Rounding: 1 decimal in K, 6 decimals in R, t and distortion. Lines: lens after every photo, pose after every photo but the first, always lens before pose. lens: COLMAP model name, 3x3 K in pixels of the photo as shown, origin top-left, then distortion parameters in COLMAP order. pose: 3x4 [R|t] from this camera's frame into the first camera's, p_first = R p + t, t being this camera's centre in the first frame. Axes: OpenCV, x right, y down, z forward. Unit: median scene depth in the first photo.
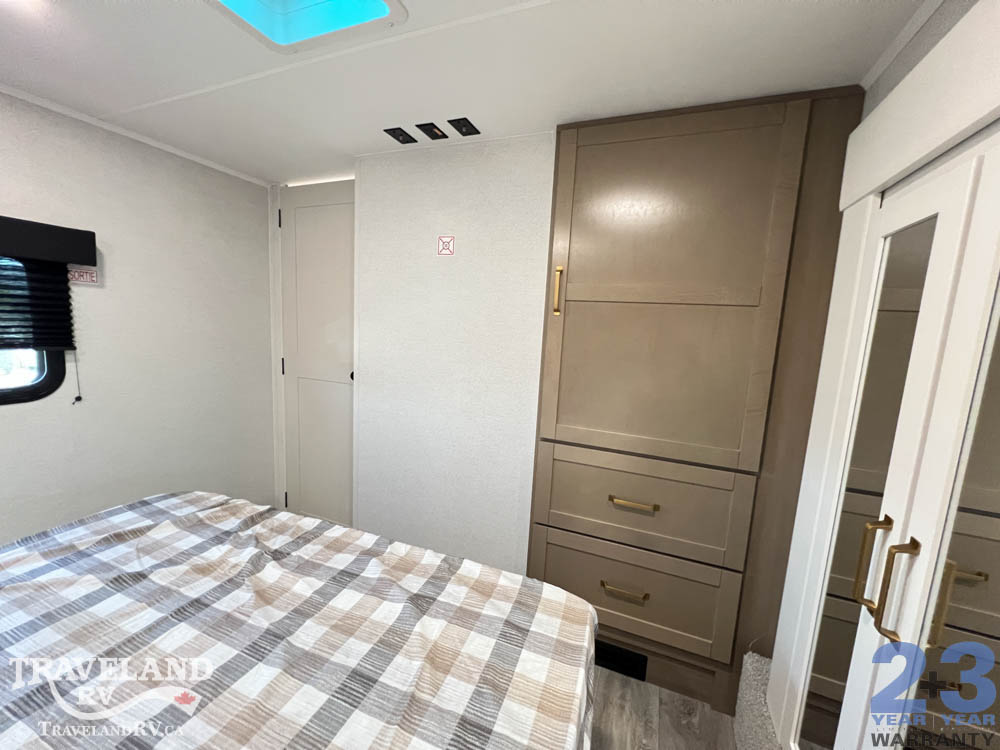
lens RADIAL K [[399.1, 0, 497.3], [0, 399.1, 375.1], [0, 0, 1]] dist [-0.001879, 0.000865]
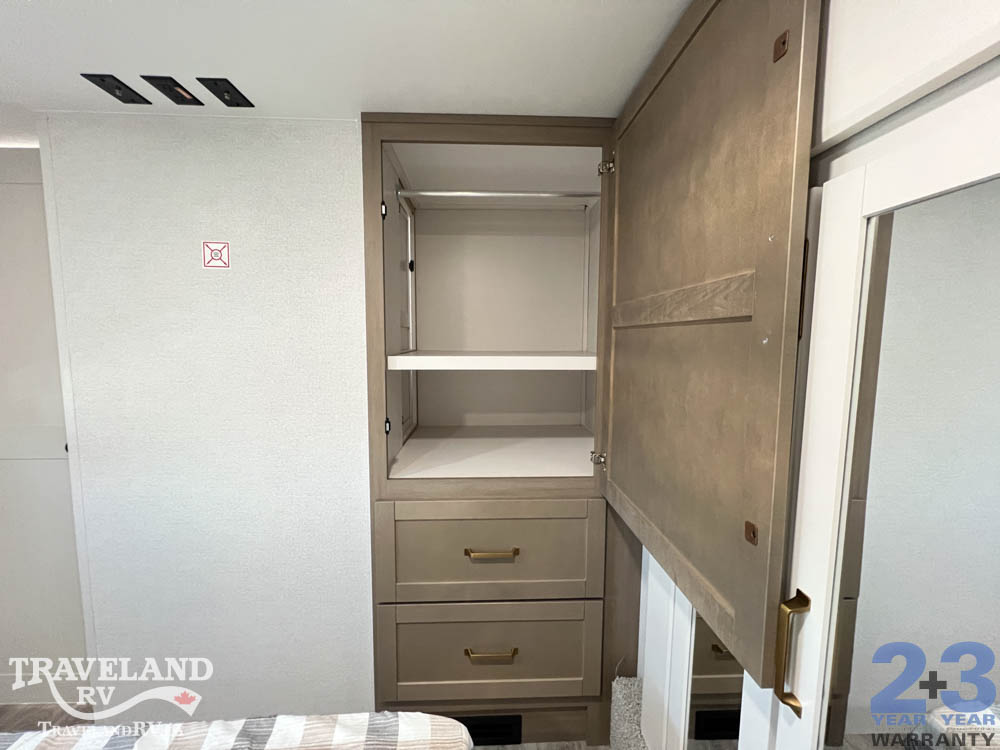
lens RADIAL K [[402.2, 0, 496.6], [0, 402.2, 375.9], [0, 0, 1]] dist [-0.009149, -0.000606]
pose [[0.912612, -0.085008, 0.399891, 0.029655], [0.095628, 0.995395, -0.006639, -0.060636], [-0.397485, 0.044299, 0.916539, 0.166247]]
